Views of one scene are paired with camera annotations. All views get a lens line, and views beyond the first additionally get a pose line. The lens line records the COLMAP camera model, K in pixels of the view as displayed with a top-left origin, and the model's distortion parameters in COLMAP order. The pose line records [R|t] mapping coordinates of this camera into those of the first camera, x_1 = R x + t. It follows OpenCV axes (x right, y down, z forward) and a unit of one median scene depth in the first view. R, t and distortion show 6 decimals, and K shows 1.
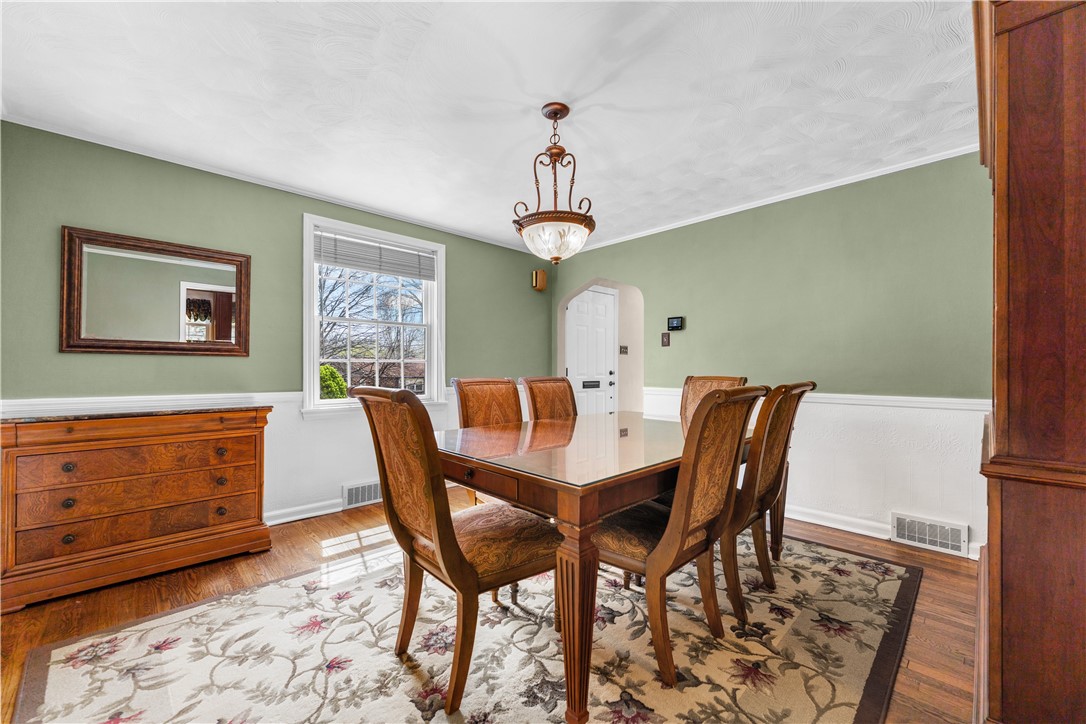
lens RADIAL K [[427.9, 0, 542.5], [0, 427.9, 365.8], [0, 0, 1]] dist [-0.003157, -0.000290]
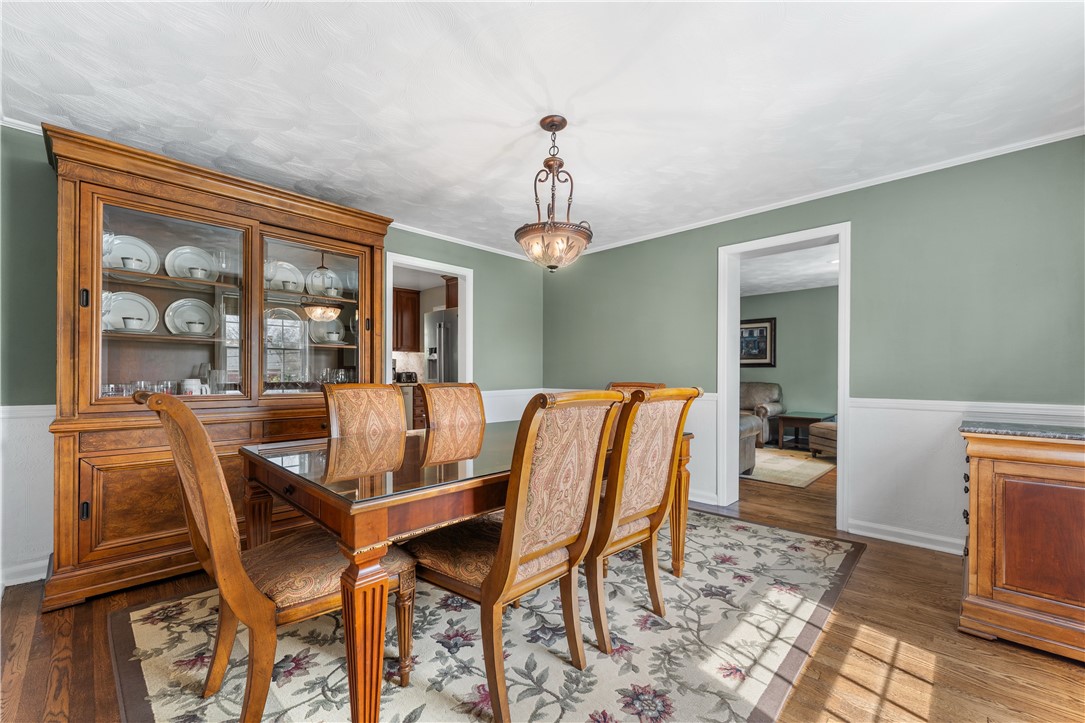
lens RADIAL K [[441.0, 0, 541.9], [0, 441.0, 372.7], [0, 0, 1]] dist [-0.001140, -0.000071]
pose [[-0.999280, -0.004048, -0.037717, 0.096589], [-0.003752, 0.999962, -0.007897, 0.015146], [0.037747, -0.007750, -0.999257, 2.061422]]
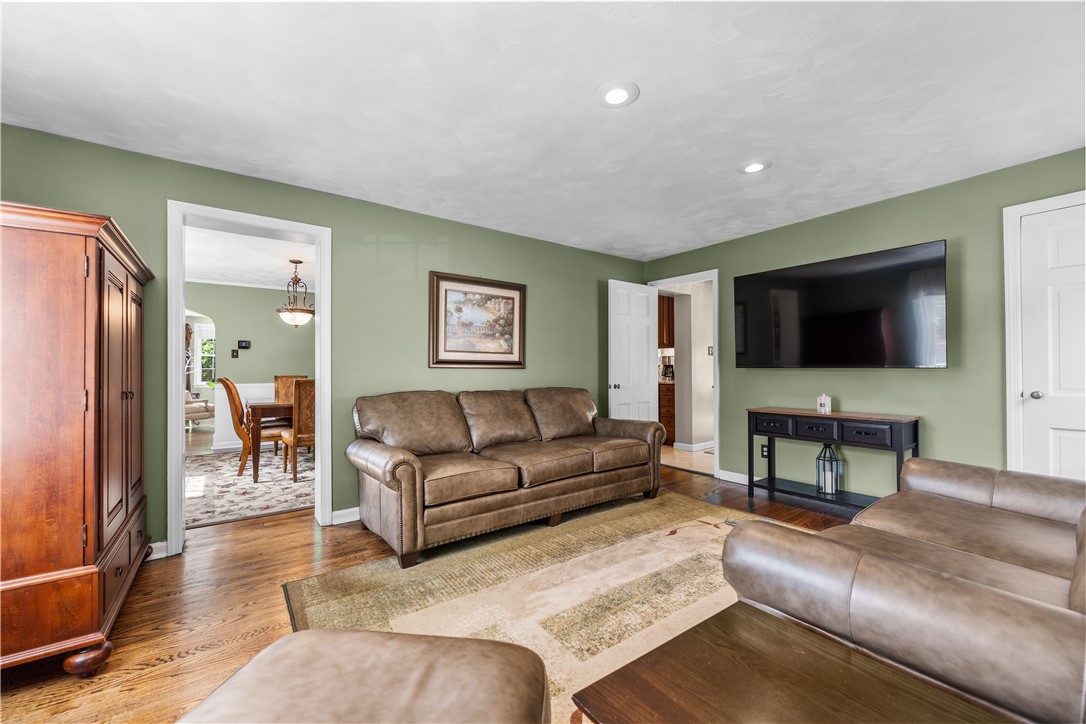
lens RADIAL K [[427.9, 0, 542.5], [0, 427.9, 365.8], [0, 0, 1]] dist [-0.003157, -0.000290]
pose [[0.125118, 0.008179, 0.992108, -2.118620], [-0.003413, 0.999964, -0.007813, -0.013650], [-0.992136, -0.002408, 0.125142, -0.632642]]
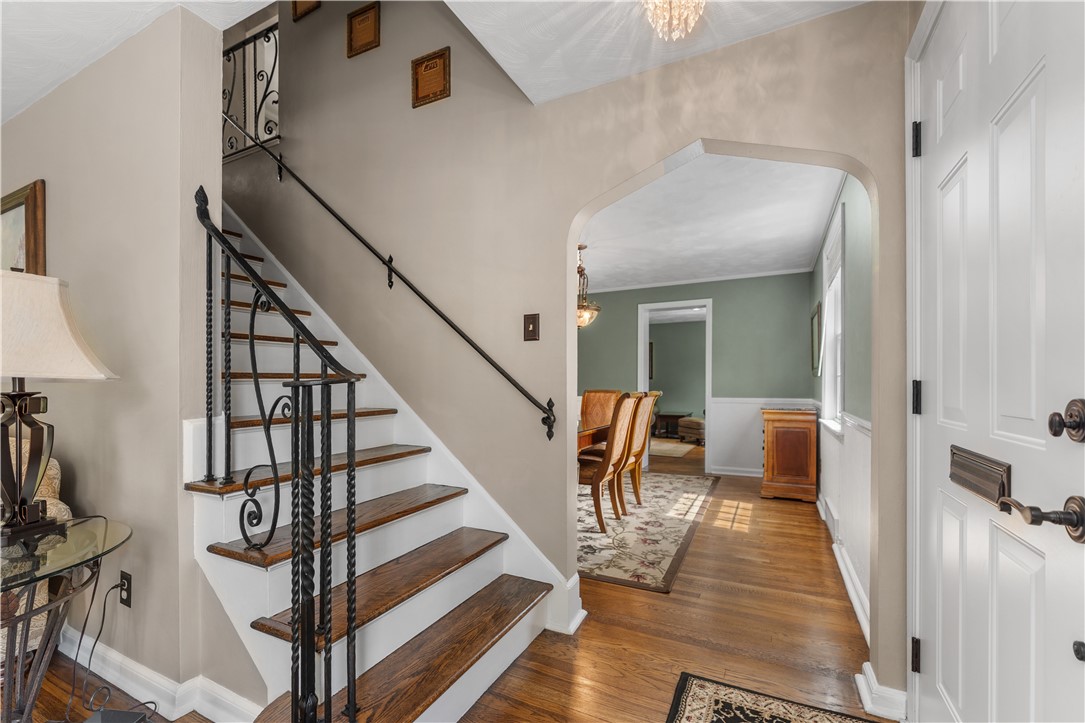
lens RADIAL K [[462.1, 0, 539.0], [0, 462.1, 383.8], [0, 0, 1]] dist [-0.000433, -0.000081]
pose [[-0.942387, -0.001800, -0.334521, 0.874794], [0.000316, 0.999980, -0.006269, 0.018408], [0.334525, -0.006014, -0.942368, 2.848127]]
